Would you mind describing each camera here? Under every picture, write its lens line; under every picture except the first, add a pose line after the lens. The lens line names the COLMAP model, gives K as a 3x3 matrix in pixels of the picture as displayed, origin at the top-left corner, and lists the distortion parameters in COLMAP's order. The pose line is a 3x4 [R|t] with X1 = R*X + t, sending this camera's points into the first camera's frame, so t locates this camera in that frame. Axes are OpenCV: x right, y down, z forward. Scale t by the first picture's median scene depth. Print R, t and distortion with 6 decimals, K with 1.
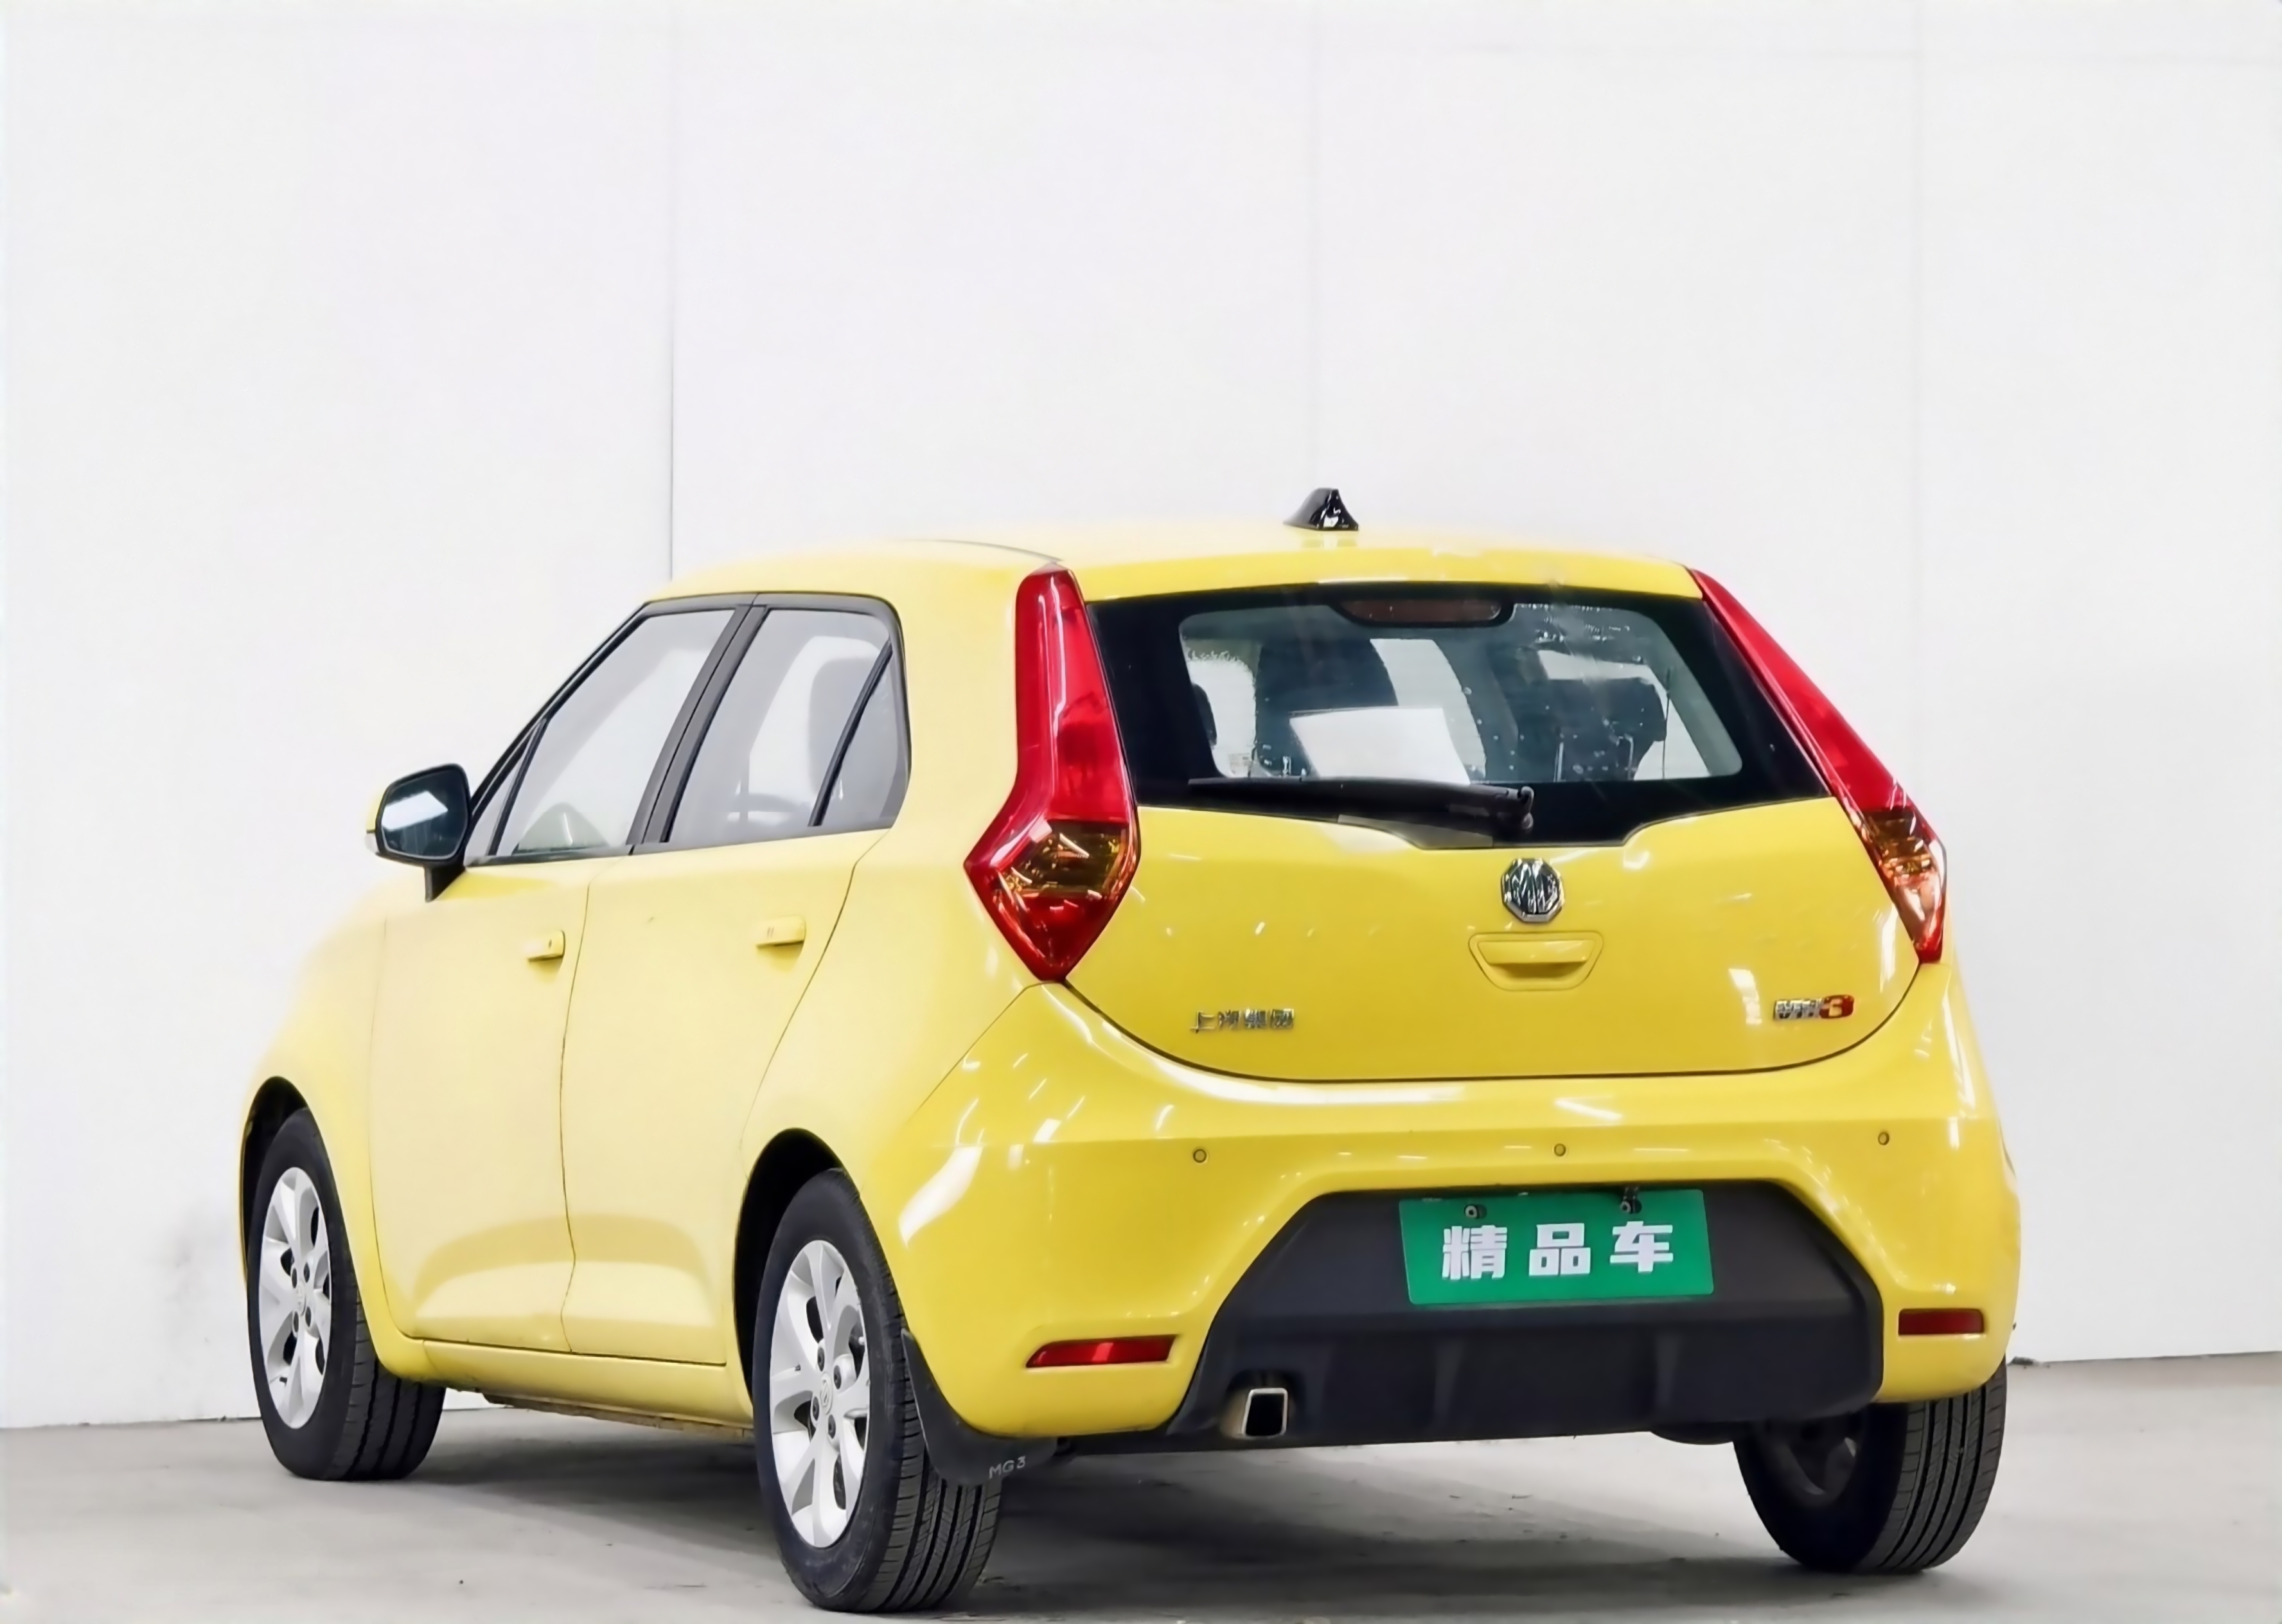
lens RADIAL K [[9076.3, 0, 1147.1], [0, 9076.3, 810.8], [0, 0, 1]] dist [0.369991, 0.000000]
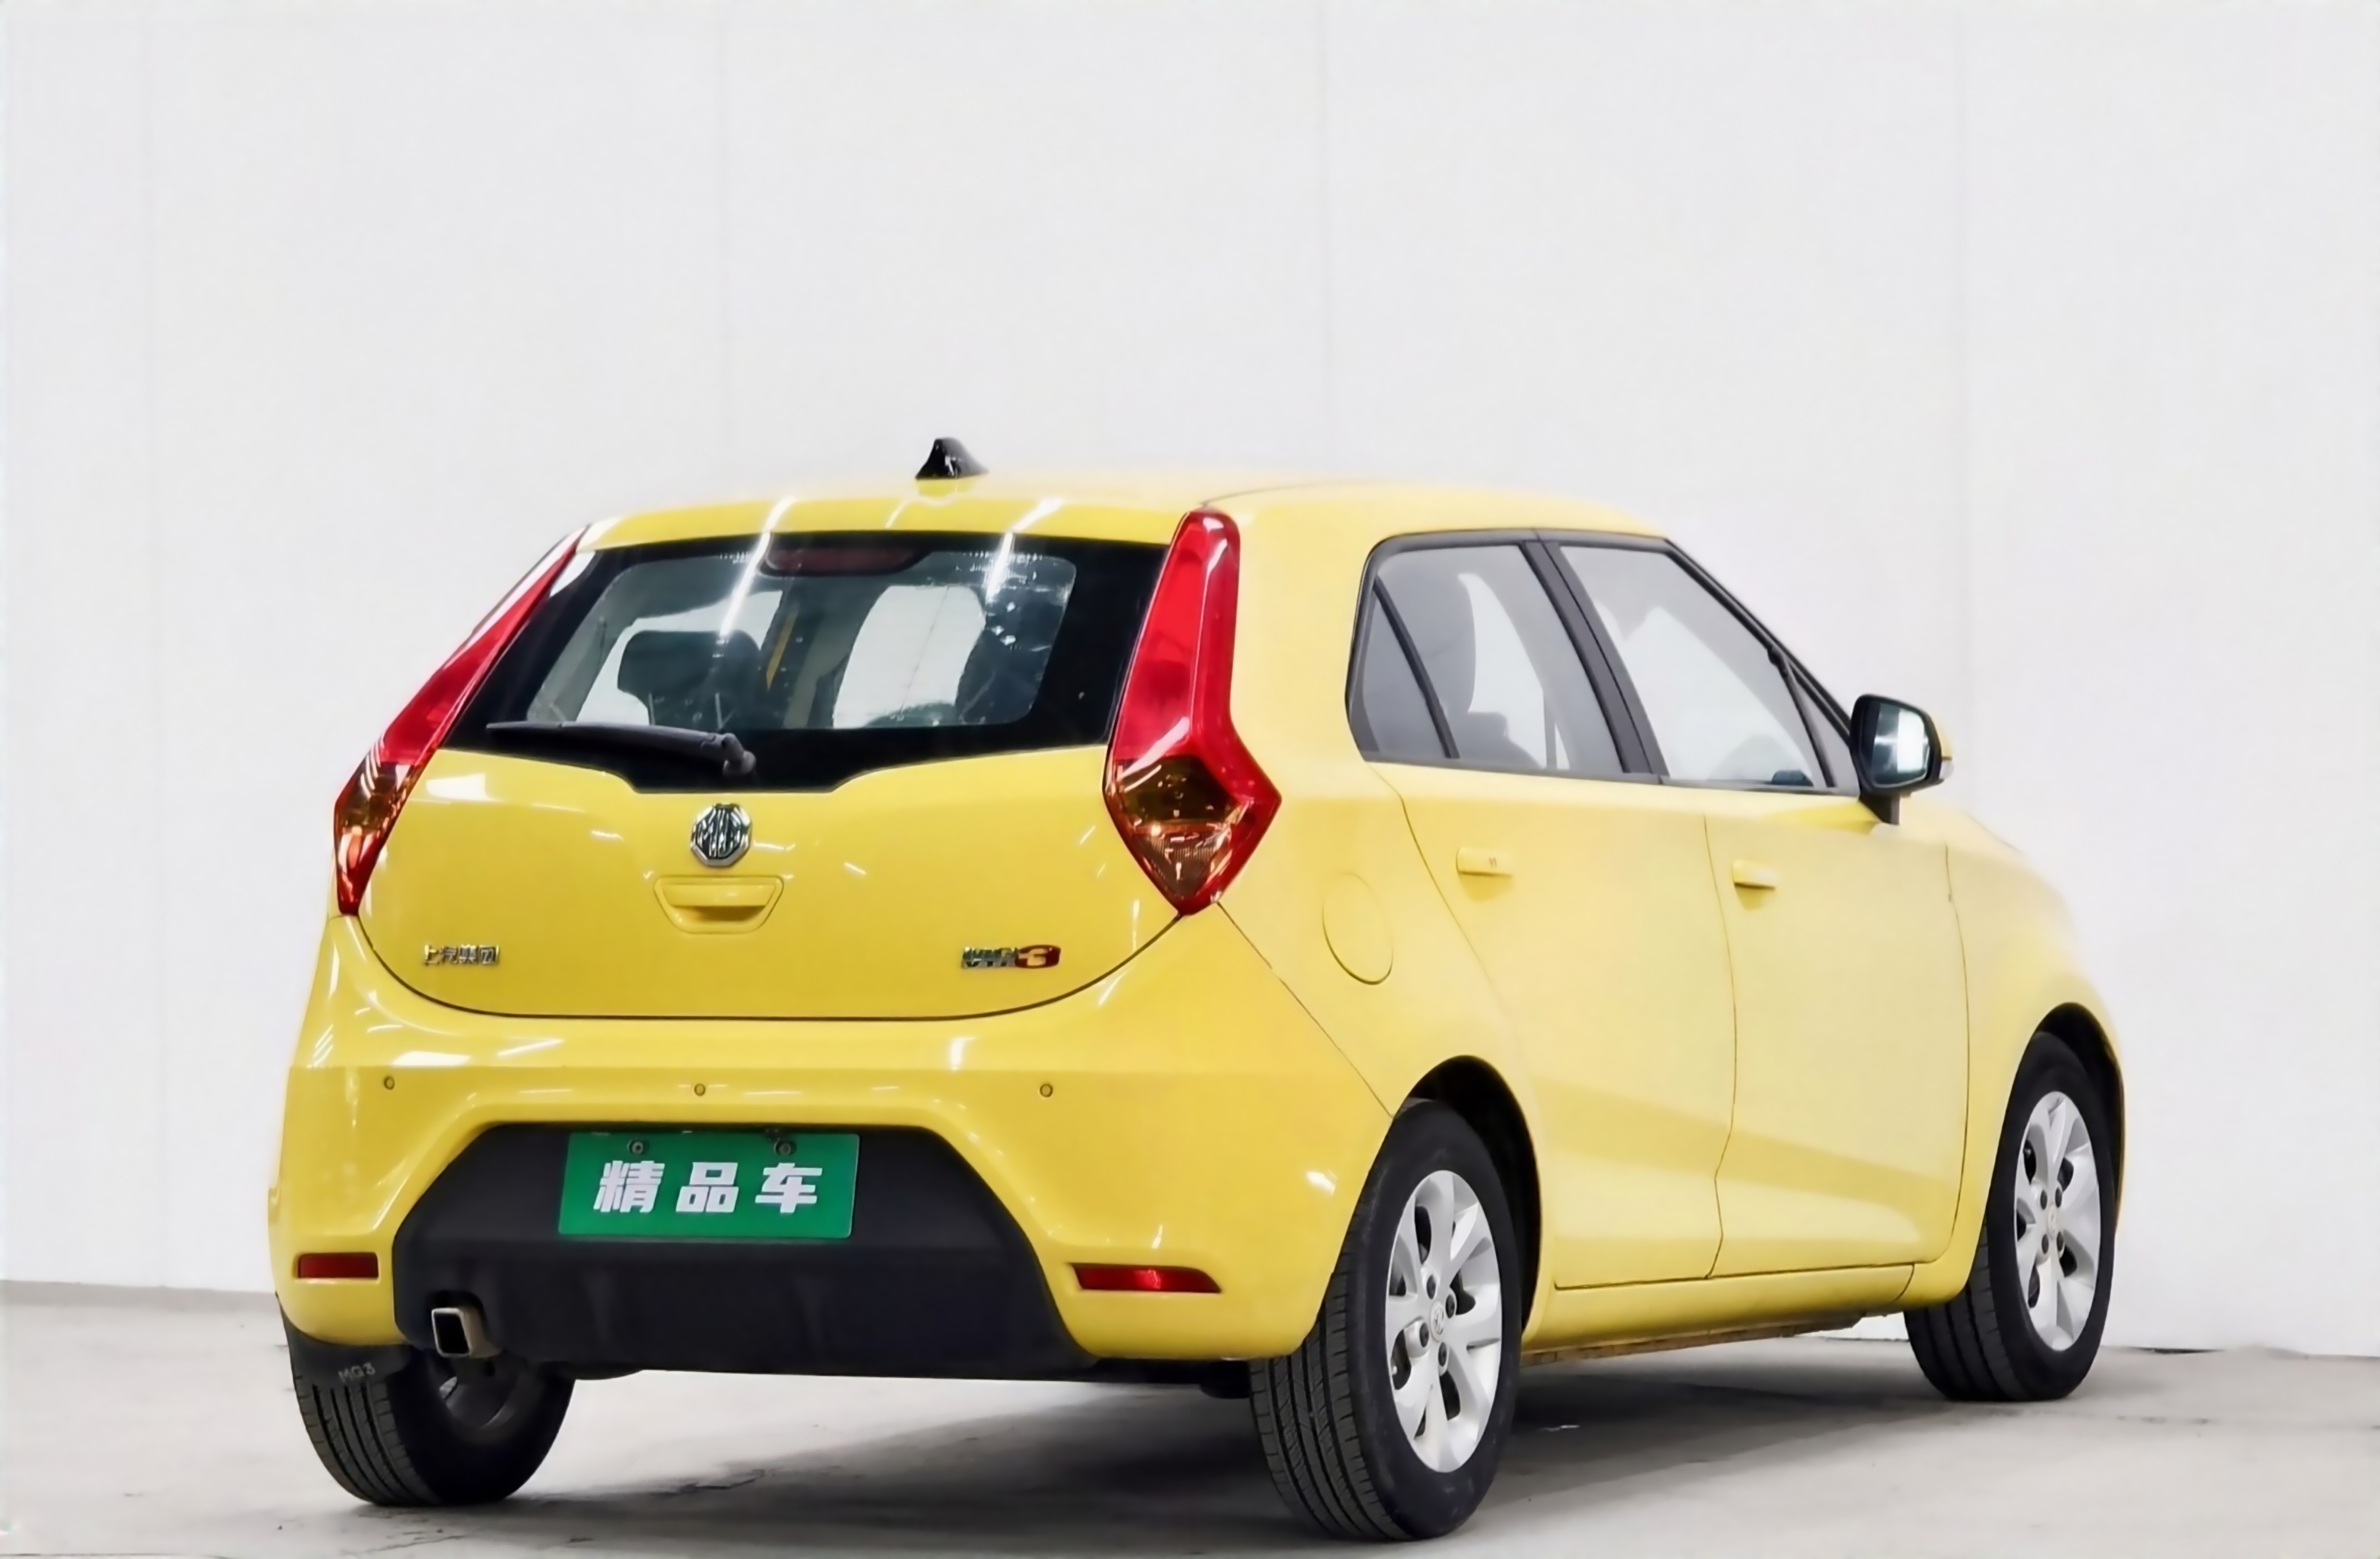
lens RADIAL K [[9098.5, 0, 1200.2], [0, 9098.5, 786.0], [0, 0, 1]] dist [0.866412, 0.000000]
pose [[0.701977, 0.012131, -0.712096, 0.811614], [-0.004122, 0.999907, 0.012971, -0.010289], [0.712188, -0.006170, 0.701962, 0.318484]]
